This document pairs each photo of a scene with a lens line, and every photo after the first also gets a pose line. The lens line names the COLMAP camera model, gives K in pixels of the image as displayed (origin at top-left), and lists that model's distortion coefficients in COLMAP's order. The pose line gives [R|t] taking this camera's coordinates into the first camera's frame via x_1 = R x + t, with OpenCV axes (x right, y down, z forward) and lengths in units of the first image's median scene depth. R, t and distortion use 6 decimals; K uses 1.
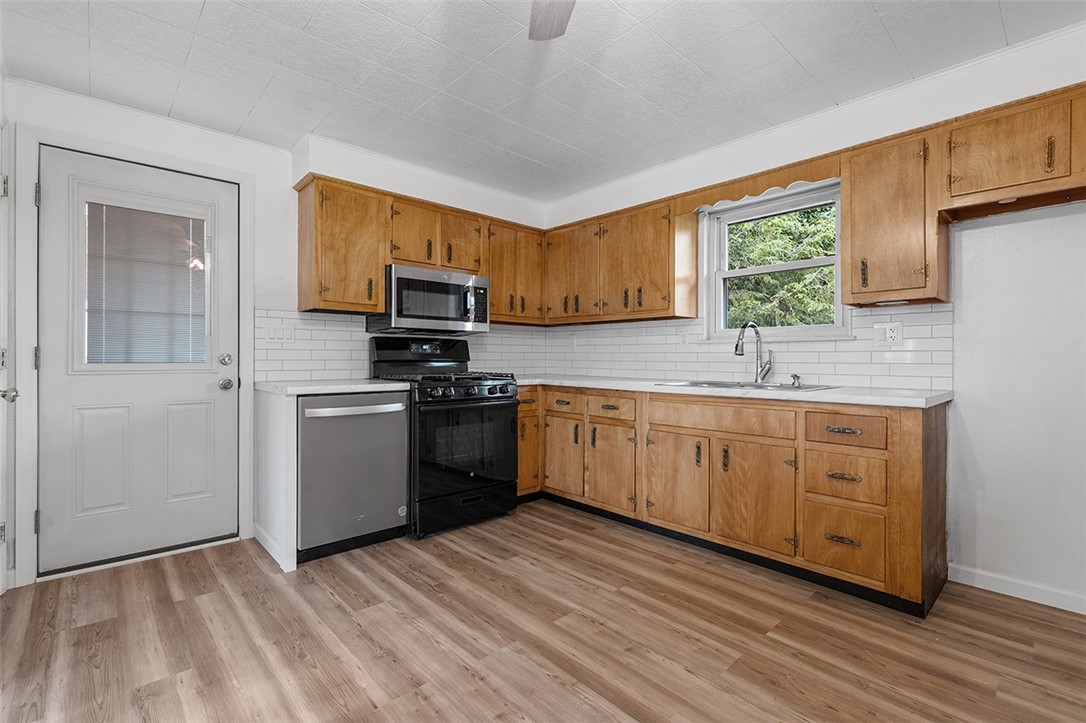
lens RADIAL K [[489.6, 0, 539.1], [0, 489.6, 359.9], [0, 0, 1]] dist [-0.006722, 0.002851]
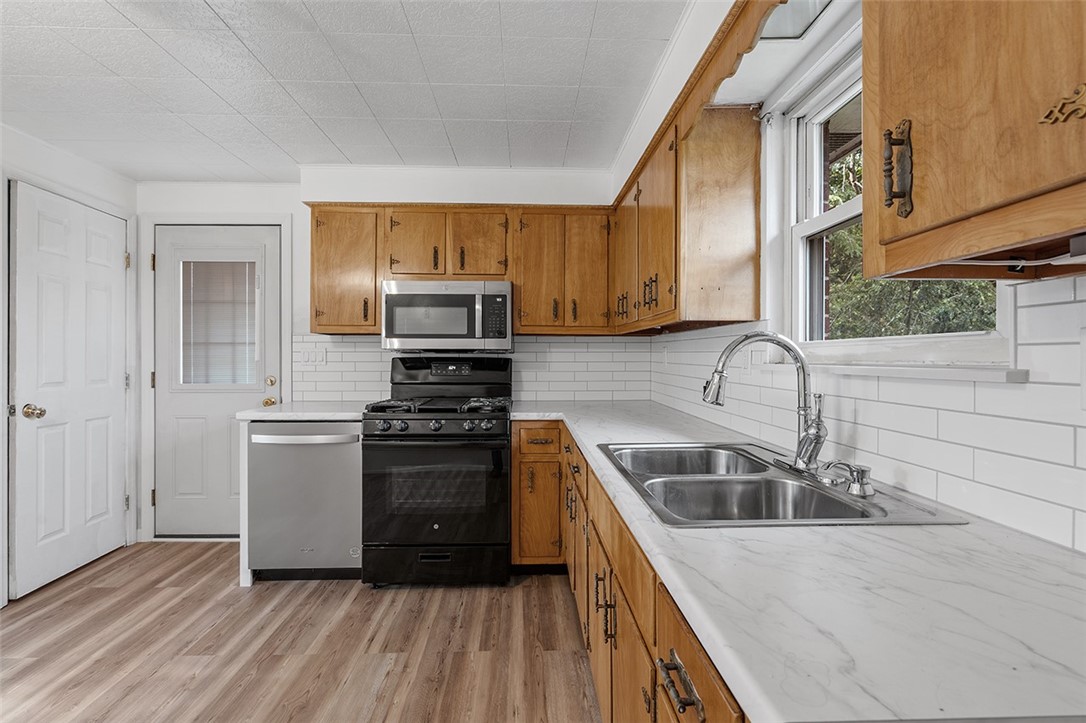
lens RADIAL K [[489.6, 0, 539.8], [0, 489.6, 363.0], [0, 0, 1]] dist [-0.006722, 0.002851]
pose [[0.761570, 0.005165, -0.648062, 0.607326], [-0.000757, 0.999975, 0.007080, -0.054180], [0.648082, -0.004902, 0.761555, 0.562912]]
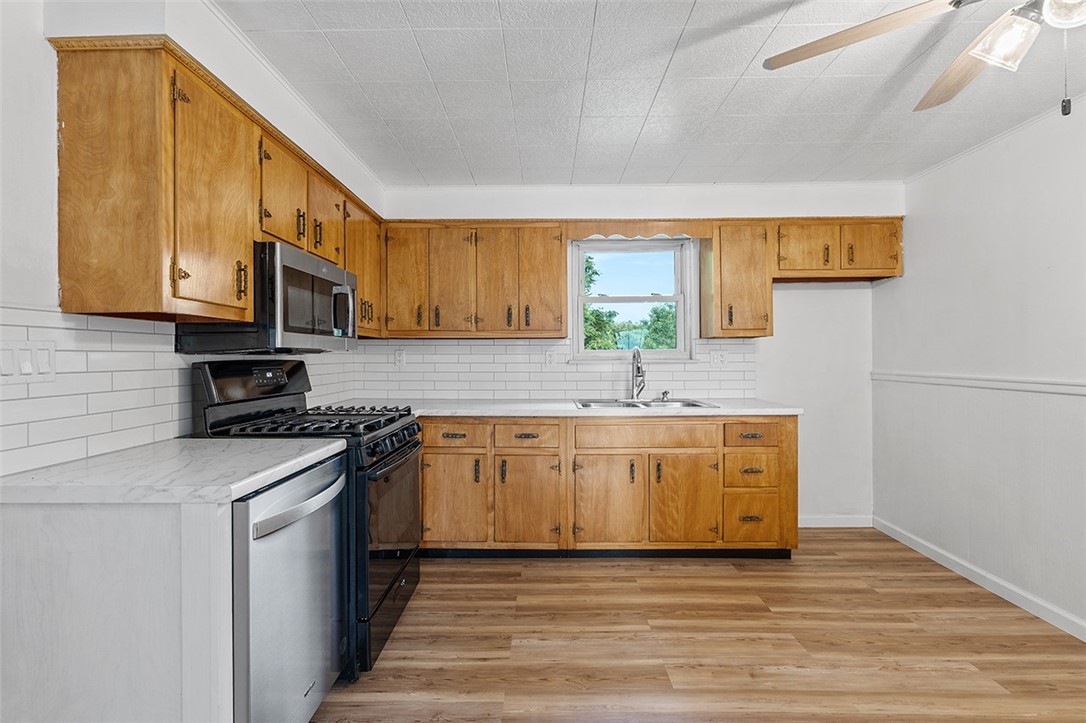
lens RADIAL K [[489.6, 0, 539.0], [0, 489.6, 355.4], [0, 0, 1]] dist [-0.006722, 0.002851]
pose [[0.684706, -0.005395, 0.728799, -0.594355], [0.008961, 0.999959, -0.001016, -0.062116], [-0.728764, 0.007227, 0.684727, 0.412641]]
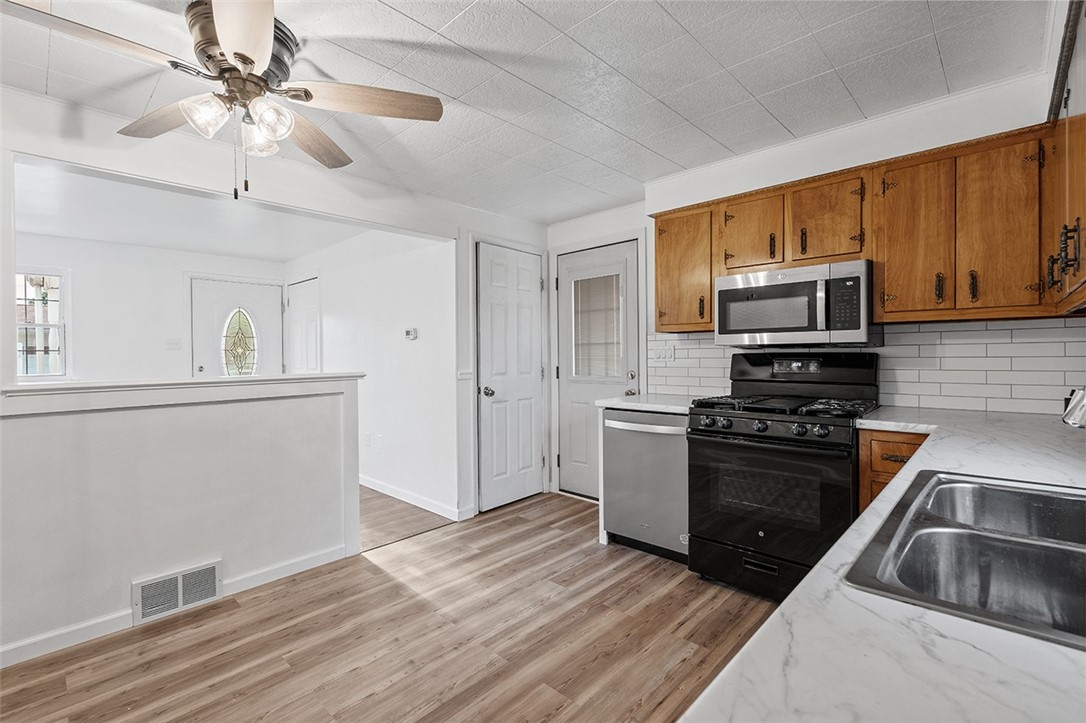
lens RADIAL K [[489.6, 0, 540.2], [0, 489.6, 359.7], [0, 0, 1]] dist [-0.006722, 0.002851]
pose [[0.065109, 0.009185, -0.997836, 0.699055], [0.010953, 0.999891, 0.009919, -0.060673], [0.997818, -0.011575, 0.065002, 0.698242]]
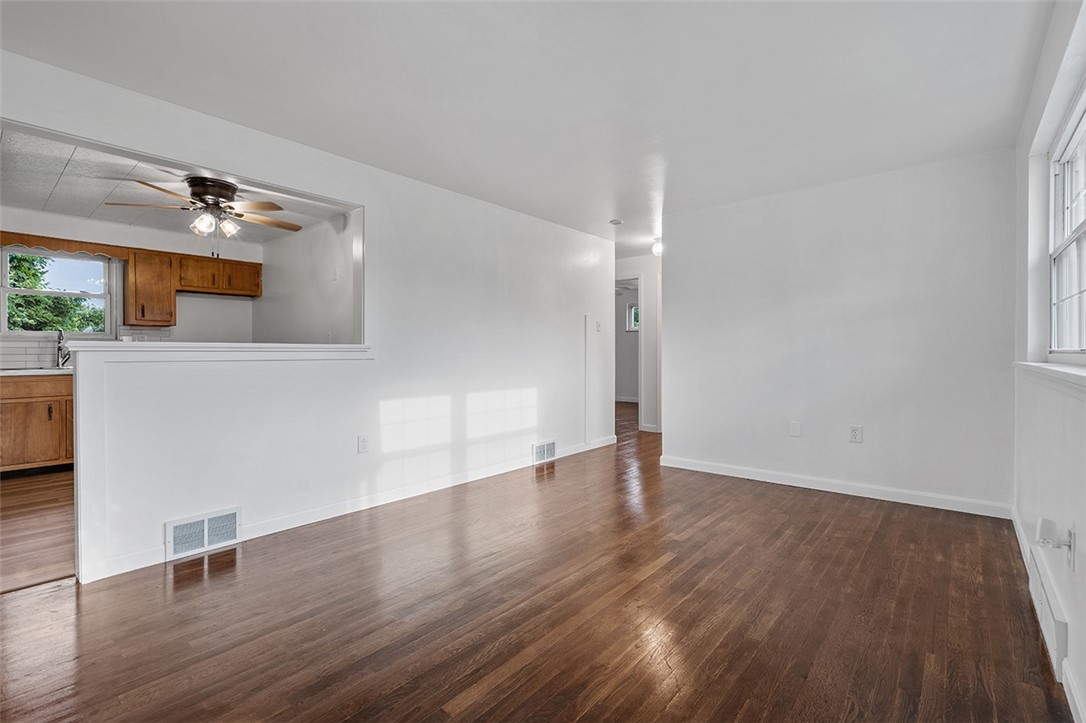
lens RADIAL K [[489.6, 0, 536.8], [0, 489.6, 352.7], [0, 0, 1]] dist [-0.006722, 0.002851]
pose [[-0.119369, -0.005930, 0.992832, -1.428061], [0.000602, 0.999982, 0.006045, -0.008849], [-0.992850, 0.001319, -0.119364, -0.376400]]
